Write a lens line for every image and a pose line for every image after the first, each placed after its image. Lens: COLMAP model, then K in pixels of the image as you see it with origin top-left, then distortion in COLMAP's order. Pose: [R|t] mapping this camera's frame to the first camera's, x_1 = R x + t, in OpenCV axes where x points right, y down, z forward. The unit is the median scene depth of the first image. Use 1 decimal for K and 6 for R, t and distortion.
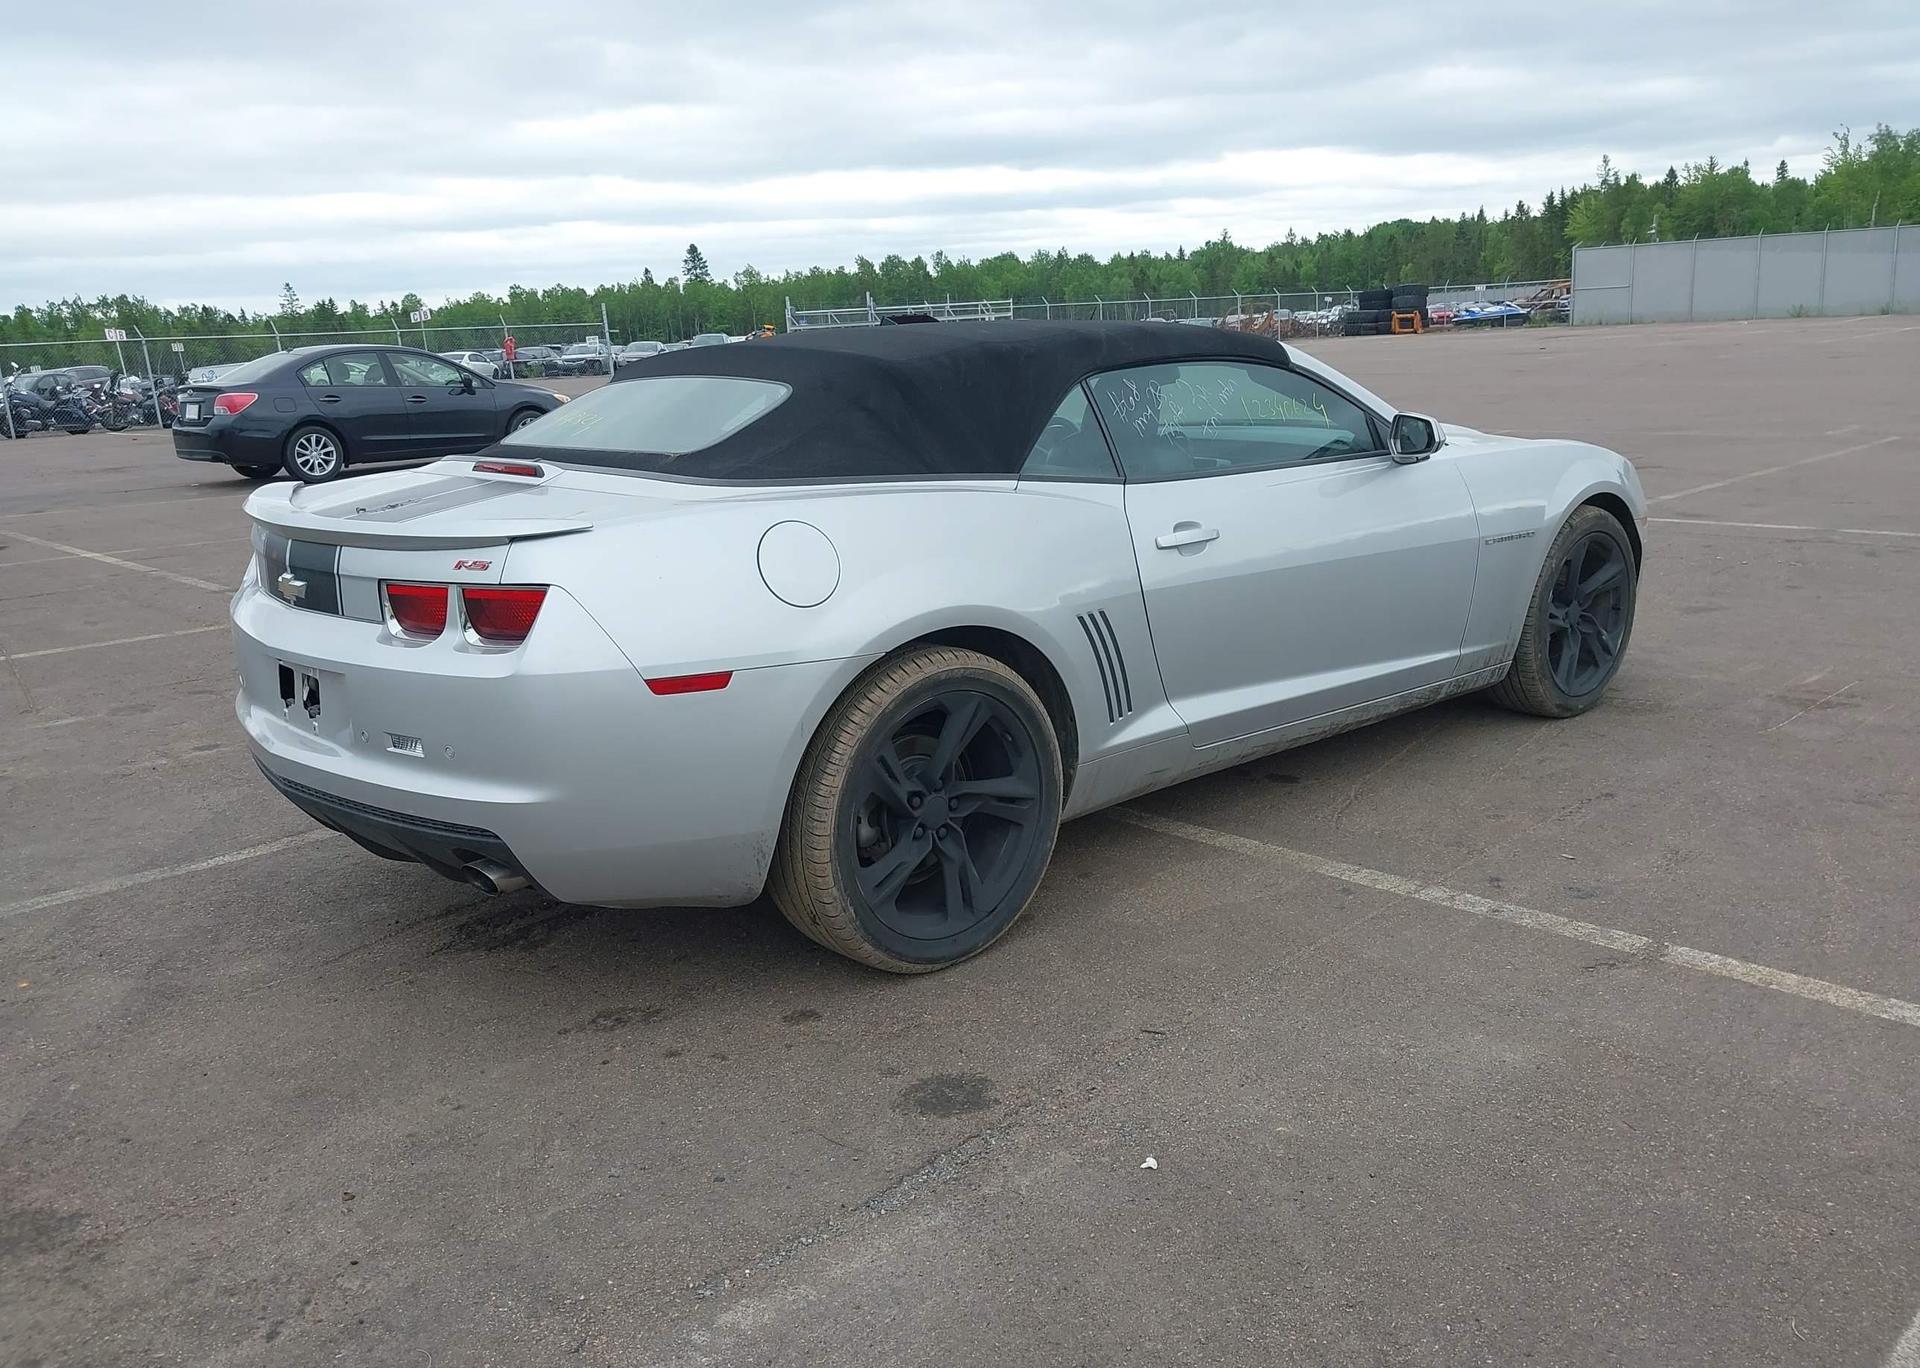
lens RADIAL K [[1514.6, 0, 986.8], [0, 1514.6, 667.9], [0, 0, 1]] dist [0.045723, -0.072349]
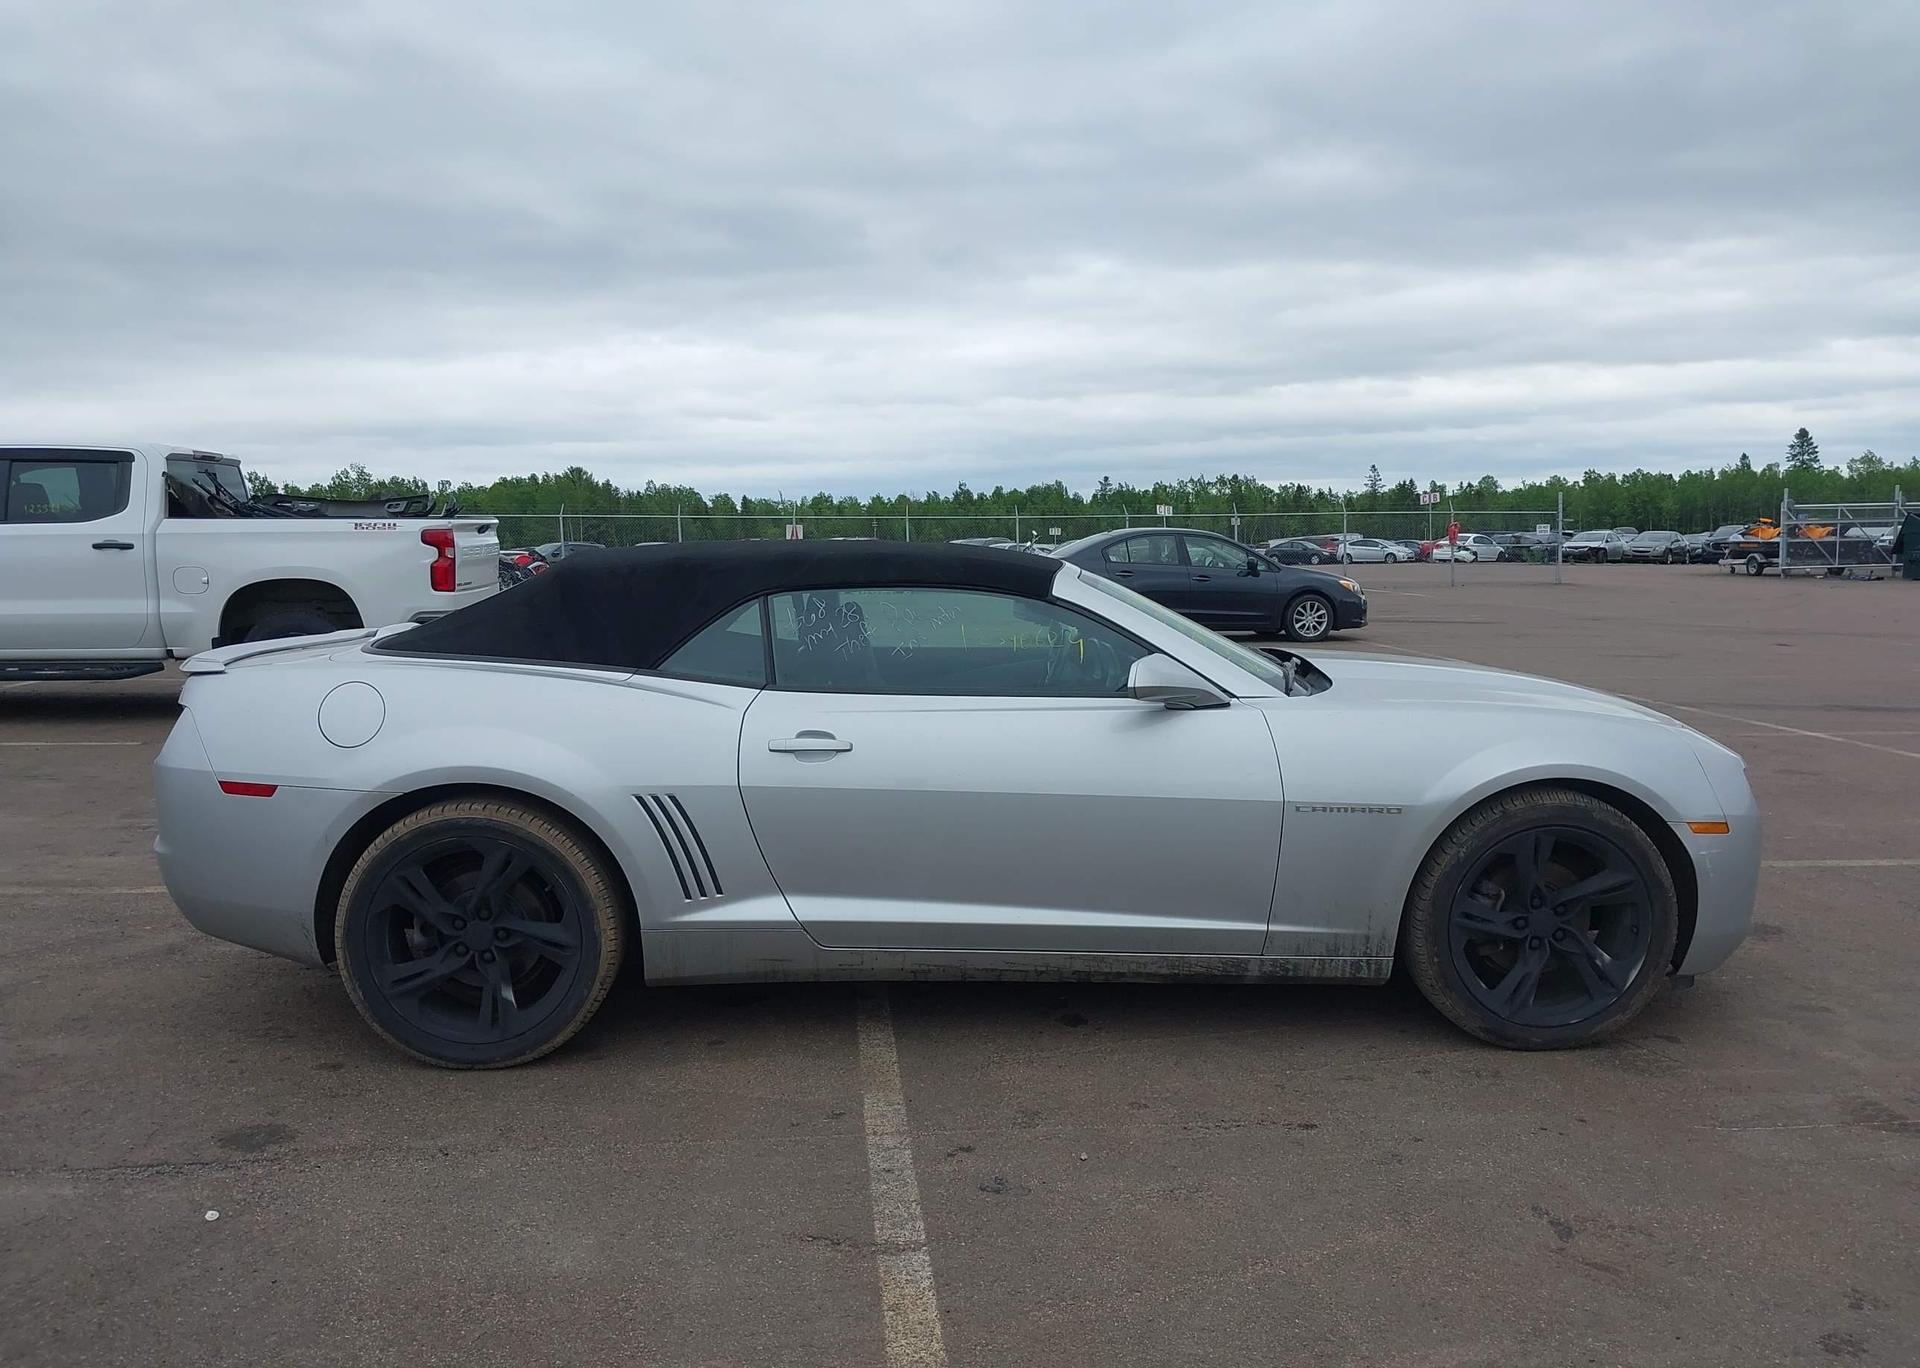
lens RADIAL K [[1514.6, 0, 967.6], [0, 1514.6, 669.9], [0, 0, 1]] dist [0.045723, -0.072349]
pose [[0.774716, 0.097200, -0.624794, 0.199188], [-0.168034, 0.984232, -0.055237, -0.022188], [0.609573, 0.147780, 0.778833, 0.051945]]
